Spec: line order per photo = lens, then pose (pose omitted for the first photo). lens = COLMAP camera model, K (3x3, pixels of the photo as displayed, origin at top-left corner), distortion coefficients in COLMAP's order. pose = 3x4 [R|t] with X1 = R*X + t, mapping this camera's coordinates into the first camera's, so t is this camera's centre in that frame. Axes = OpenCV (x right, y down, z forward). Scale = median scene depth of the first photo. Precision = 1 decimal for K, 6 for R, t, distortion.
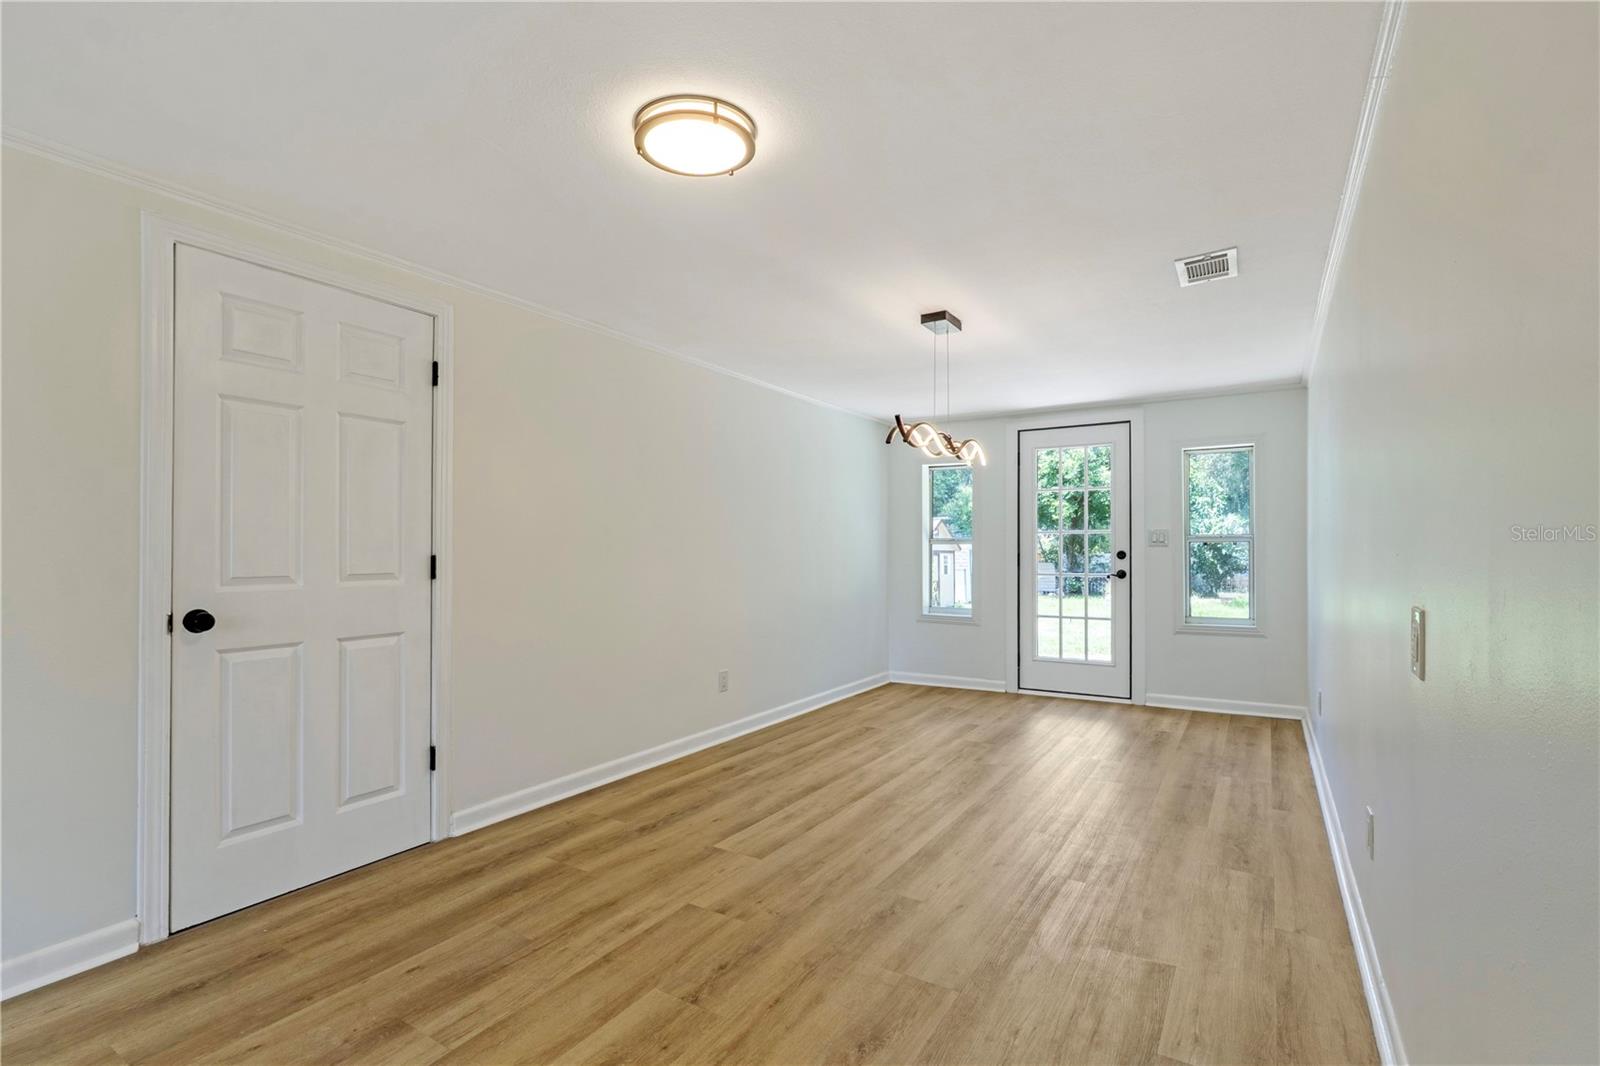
lens RADIAL K [[740.7, 0, 810.1], [0, 740.7, 520.7], [0, 0, 1]] dist [-0.004558, -0.000987]
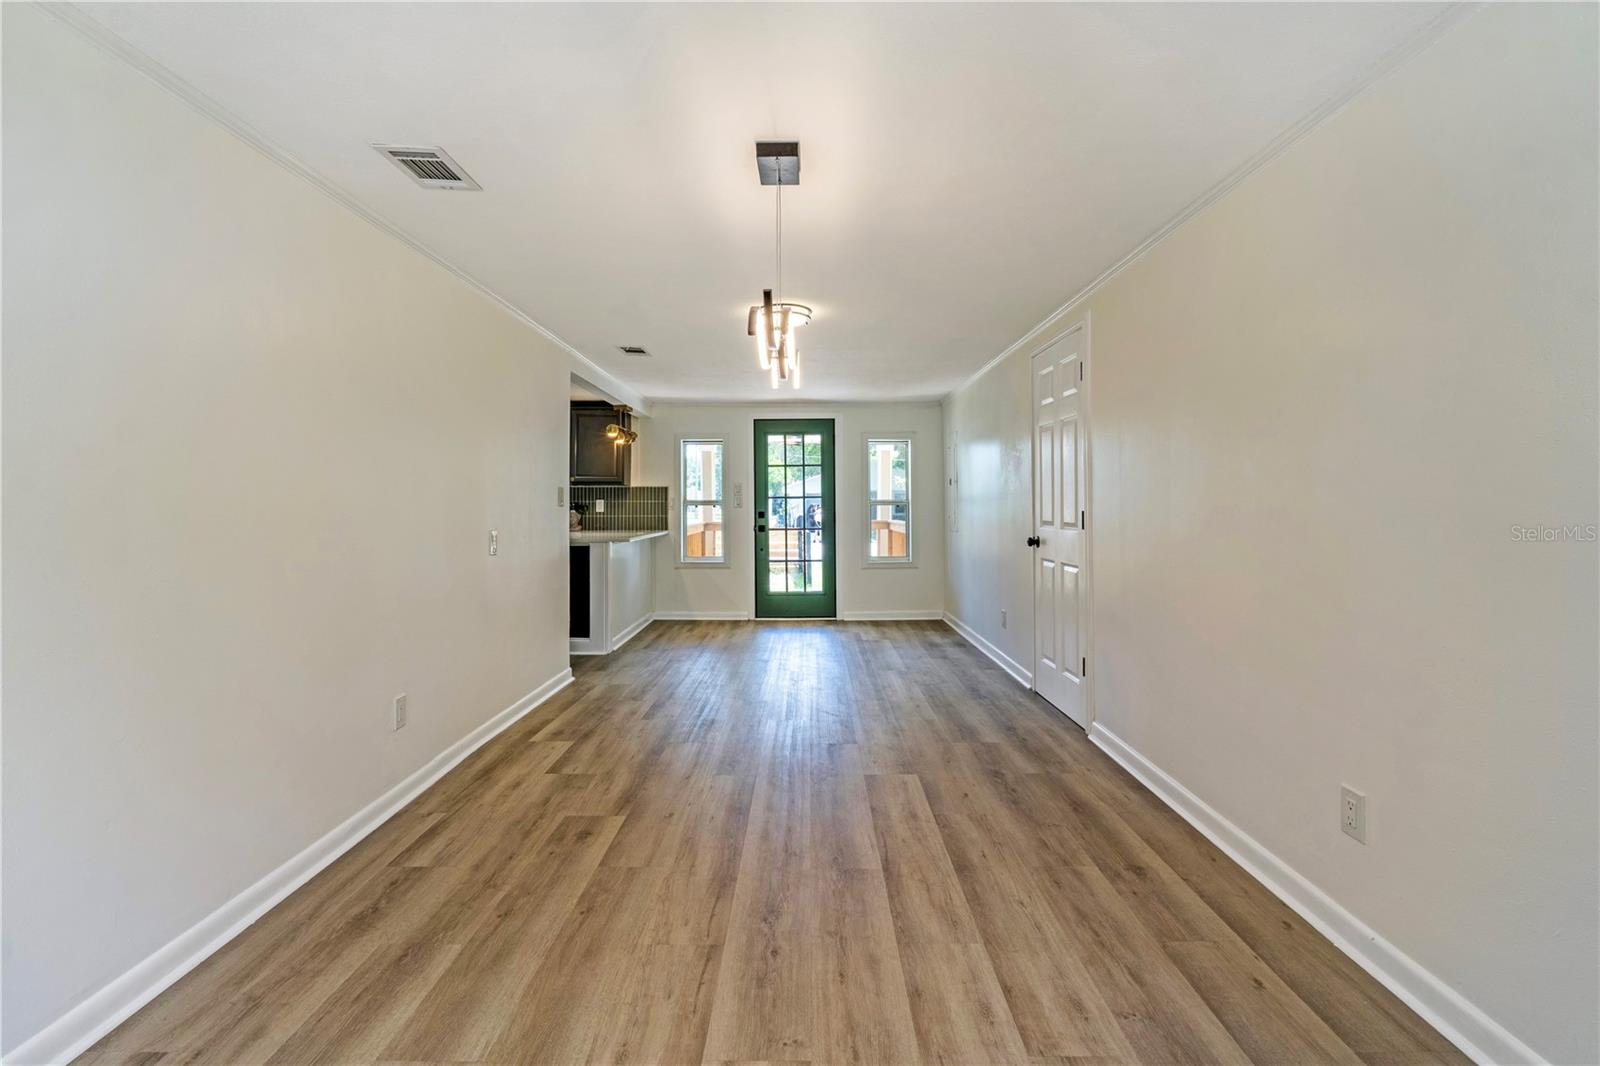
lens RADIAL K [[740.7, 0, 810.1], [0, 740.7, 520.7], [0, 0, 1]] dist [-0.004558, -0.000987]
pose [[-0.851605, 0.016761, -0.523916, 0.484655], [0.025990, 0.999609, -0.010267, 0.052015], [0.523540, -0.022360, -0.851708, 1.551370]]
